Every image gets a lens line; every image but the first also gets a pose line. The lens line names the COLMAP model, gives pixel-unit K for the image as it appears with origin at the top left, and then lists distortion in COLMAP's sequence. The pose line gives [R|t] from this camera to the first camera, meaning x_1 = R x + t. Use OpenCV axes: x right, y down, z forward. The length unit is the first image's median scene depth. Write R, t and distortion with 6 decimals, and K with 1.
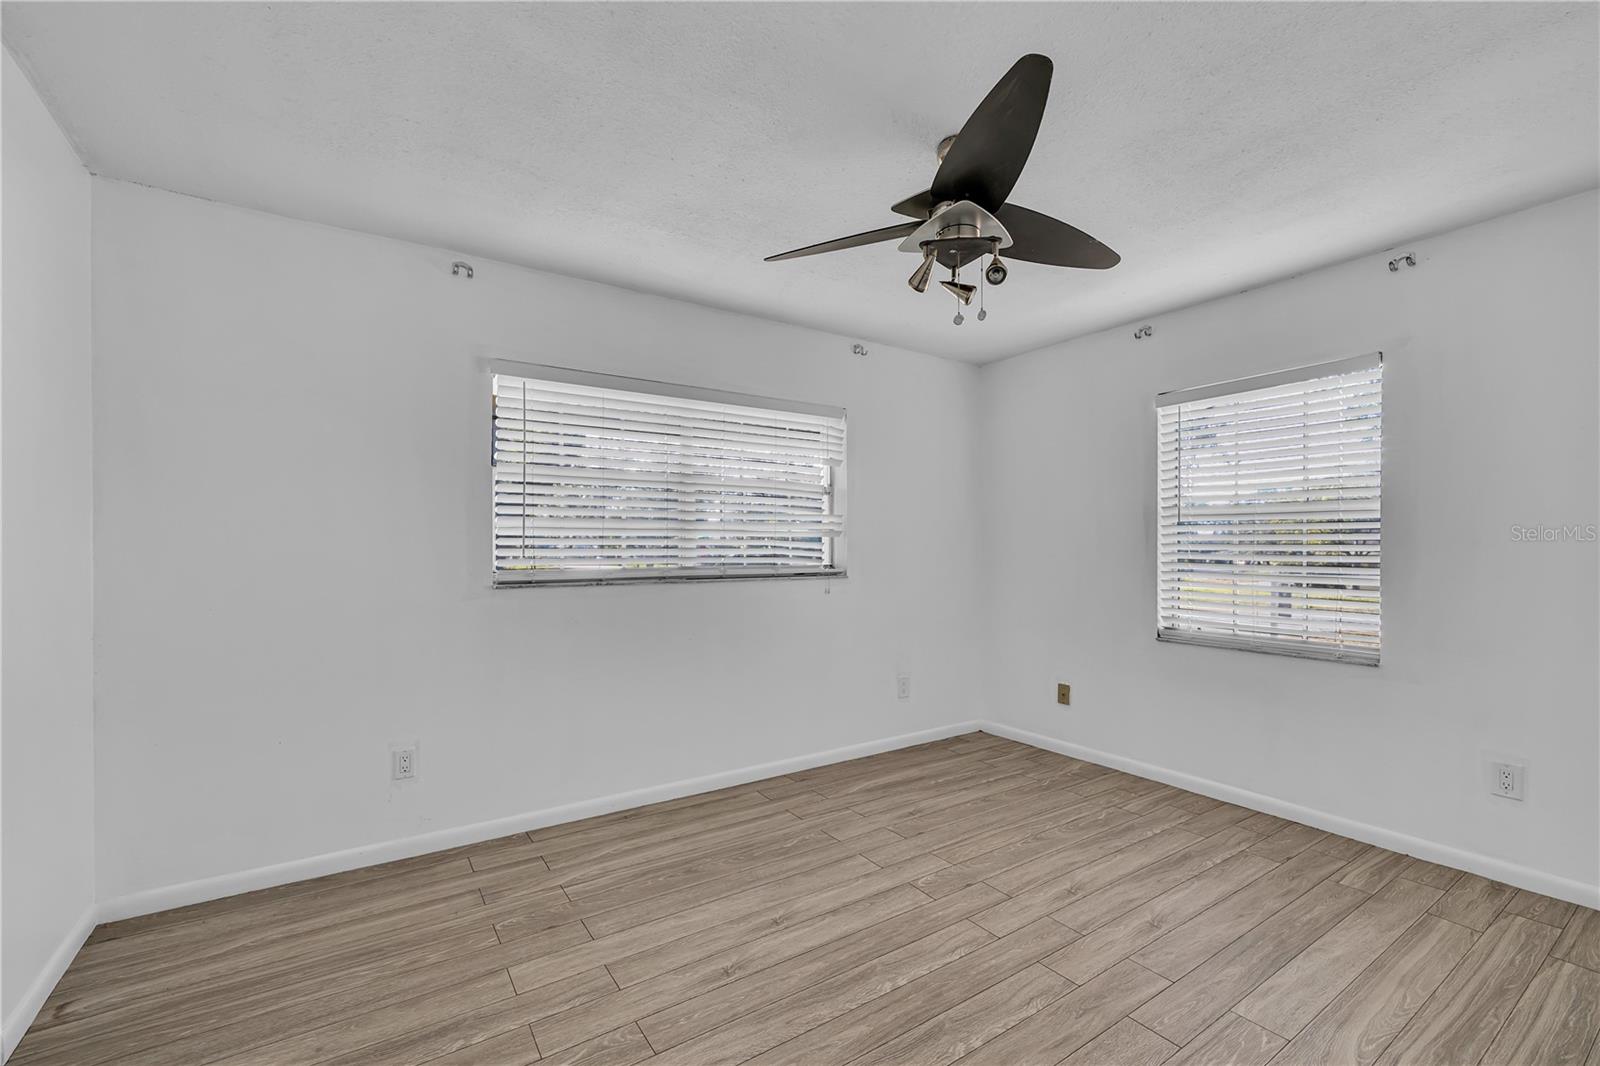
lens RADIAL K [[673.0, 0, 803.3], [0, 673.0, 522.2], [0, 0, 1]] dist [0.000510, 0.000051]
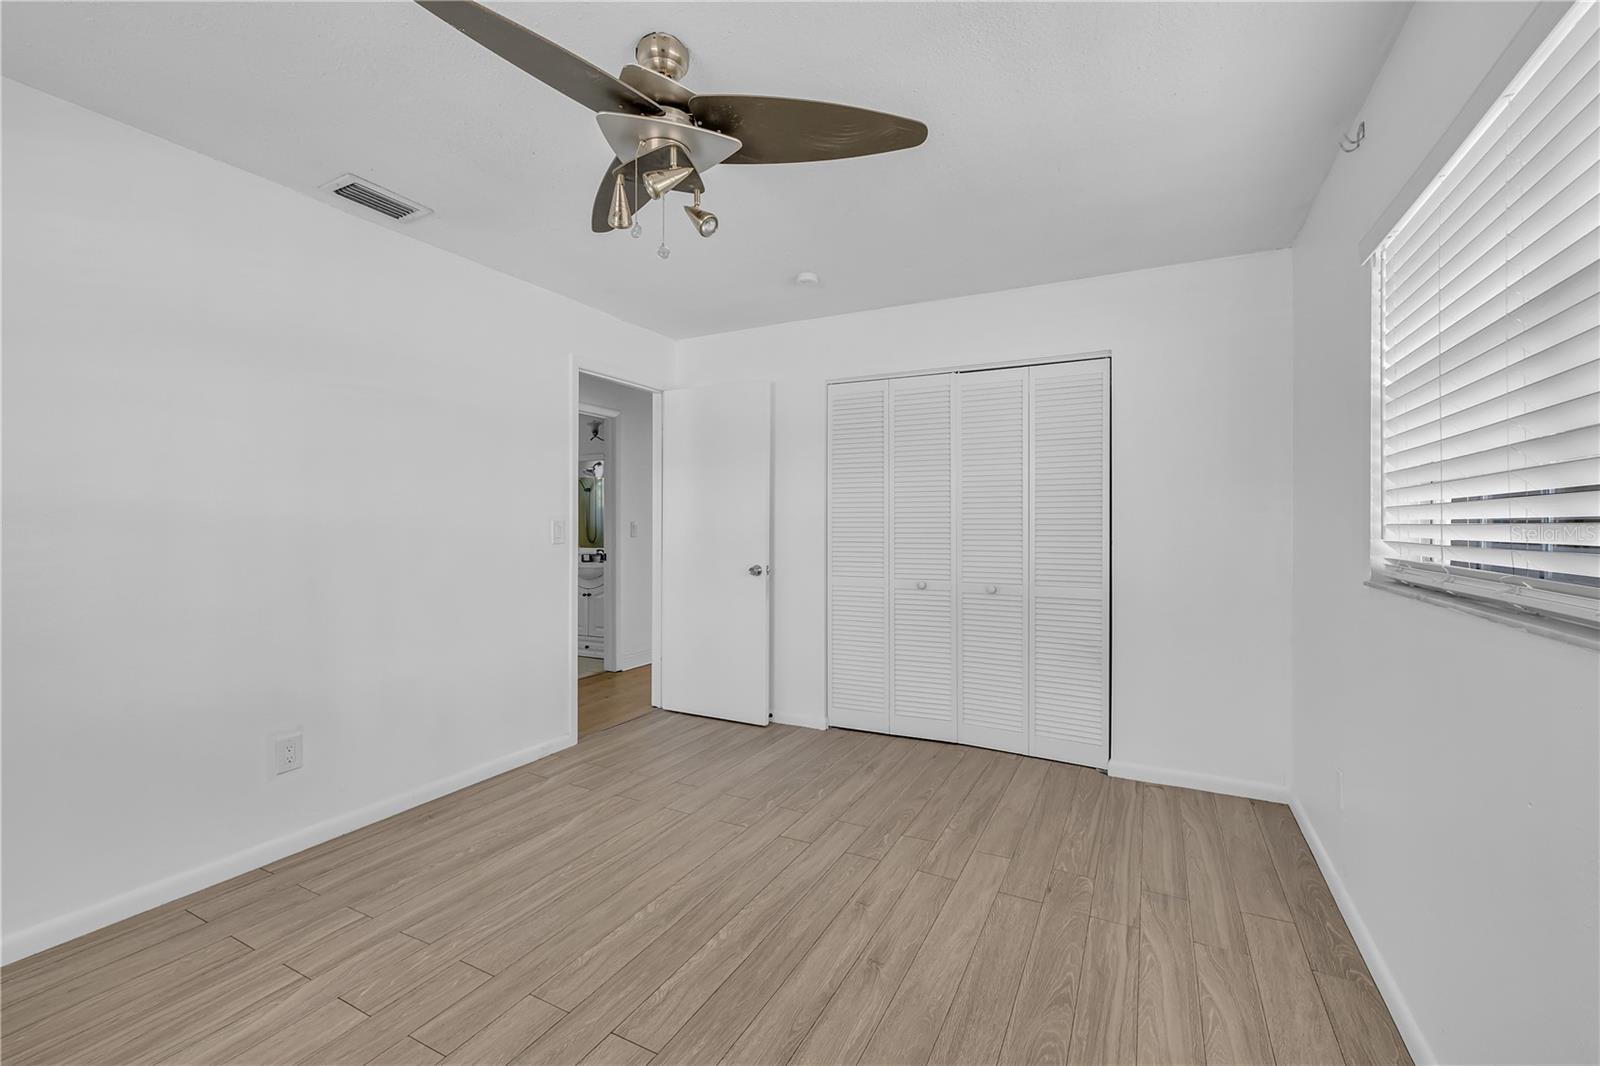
lens RADIAL K [[673.0, 0, 803.3], [0, 673.0, 522.2], [0, 0, 1]] dist [0.000510, 0.000051]
pose [[-0.874505, -0.004364, -0.484997, 0.344439], [0.016012, 0.999155, -0.037862, 0.051767], [0.484753, -0.040877, -0.873696, 1.303693]]
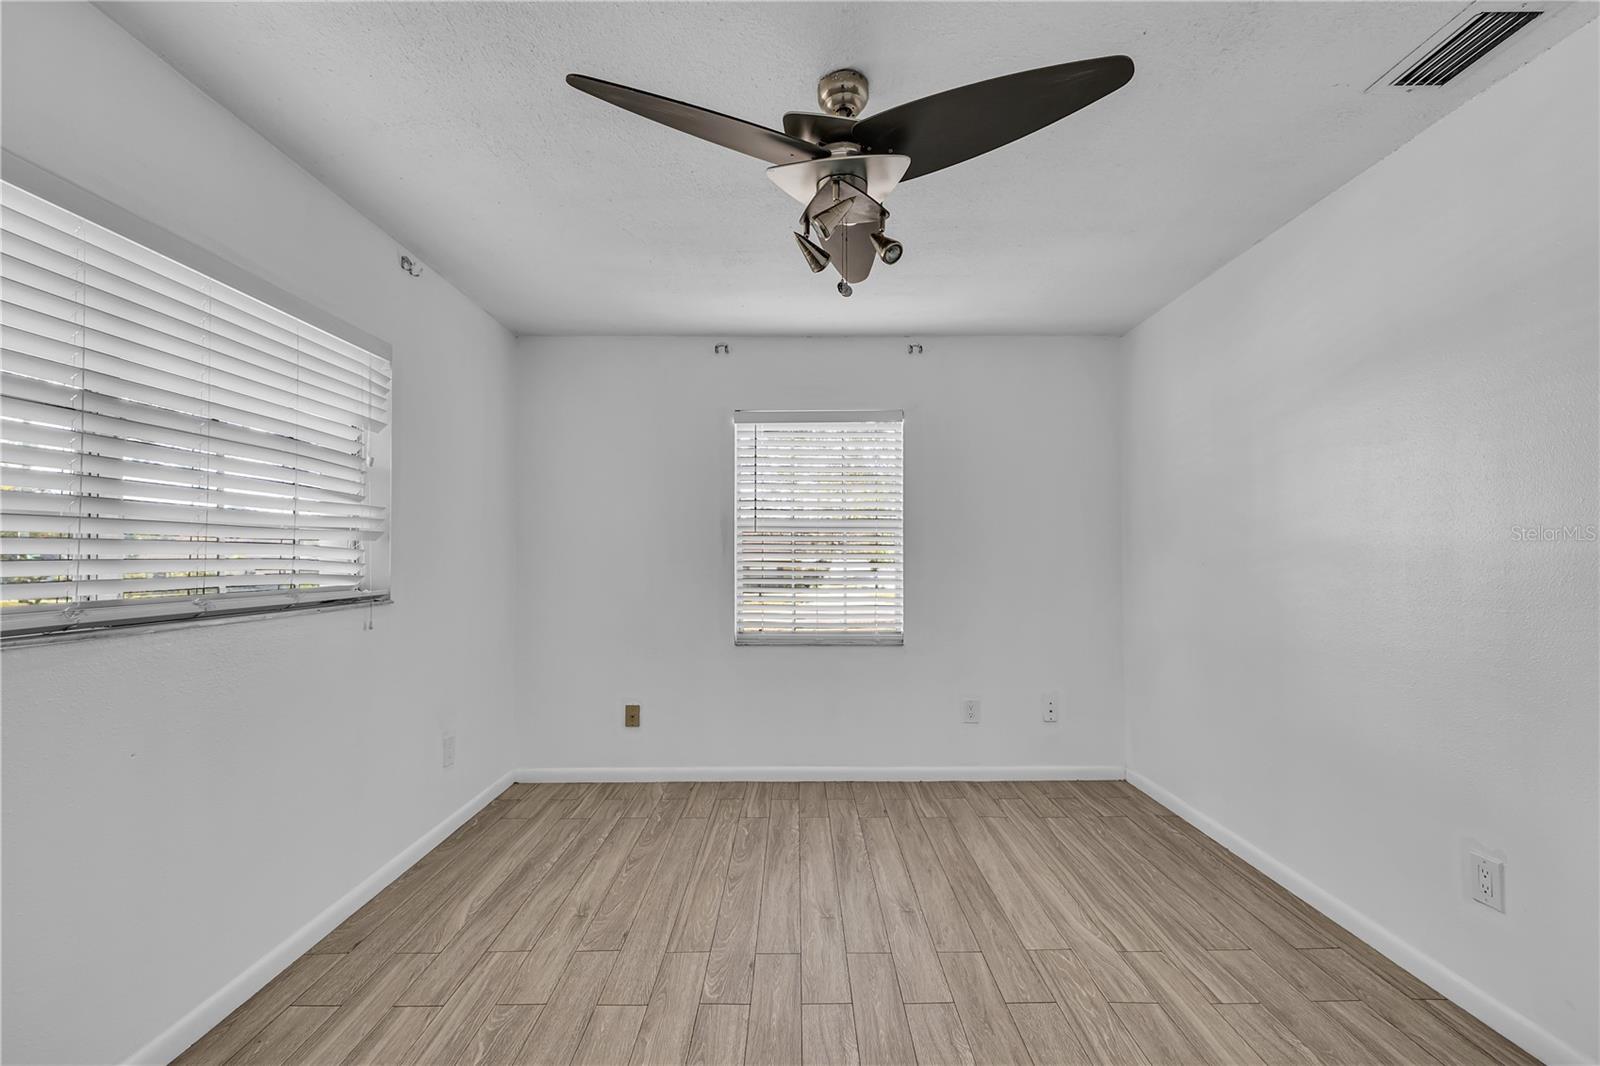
lens RADIAL K [[673.0, 0, 803.3], [0, 673.0, 522.2], [0, 0, 1]] dist [0.000510, 0.000051]
pose [[0.551993, 0.039127, 0.832930, -0.361669], [-0.030196, 0.999181, -0.026925, 0.012492], [-0.833302, -0.010288, 0.552722, 0.416731]]
